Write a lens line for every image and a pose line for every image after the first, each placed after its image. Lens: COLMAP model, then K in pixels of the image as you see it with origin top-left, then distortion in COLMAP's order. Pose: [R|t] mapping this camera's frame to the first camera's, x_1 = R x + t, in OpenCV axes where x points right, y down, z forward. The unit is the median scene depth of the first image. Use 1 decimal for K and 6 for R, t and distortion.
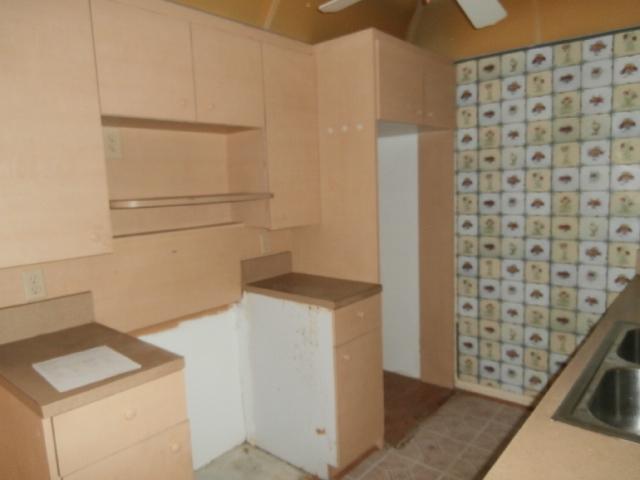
lens RADIAL K [[464.5, 0, 320.0], [0, 464.5, 240.0], [0, 0, 1]] dist [-0.007767, -0.001518]
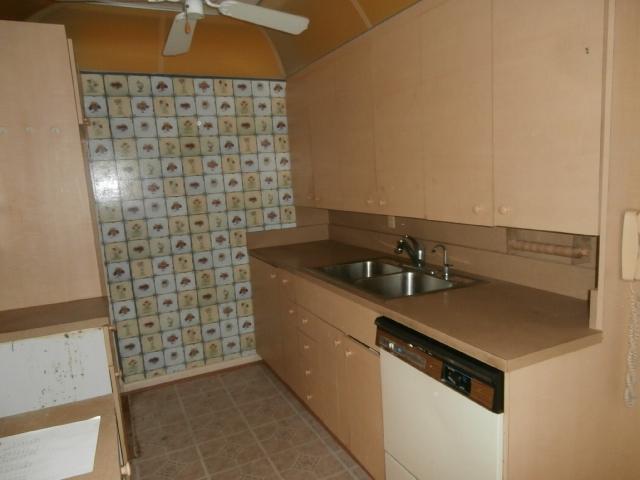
lens RADIAL K [[464.5, 0, 320.0], [0, 464.5, 240.0], [0, 0, 1]] dist [-0.007767, -0.001518]
pose [[0.418711, -0.118926, 0.900299, -0.458674], [0.157555, 0.985866, 0.056953, -0.002181], [-0.894348, 0.118000, 0.431530, 0.156869]]
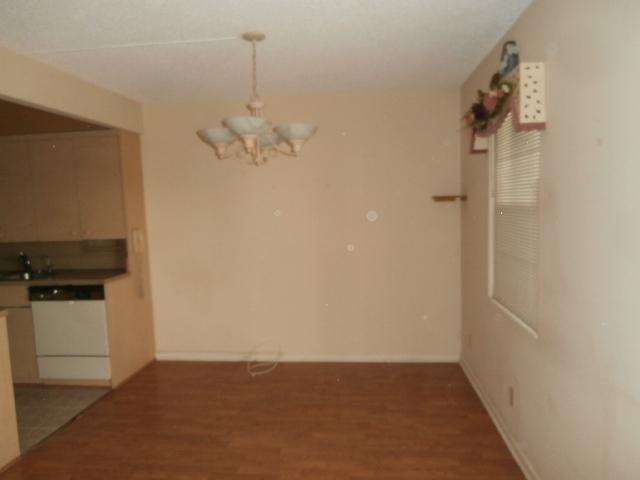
lens RADIAL K [[464.5, 0, 320.0], [0, 464.5, 240.0], [0, 0, 1]] dist [-0.007767, -0.001518]
pose [[-0.558740, -0.013083, 0.829239, -2.777061], [0.156753, 0.980187, 0.121085, -0.012992], [-0.814394, 0.197641, -0.545619, 0.745626]]
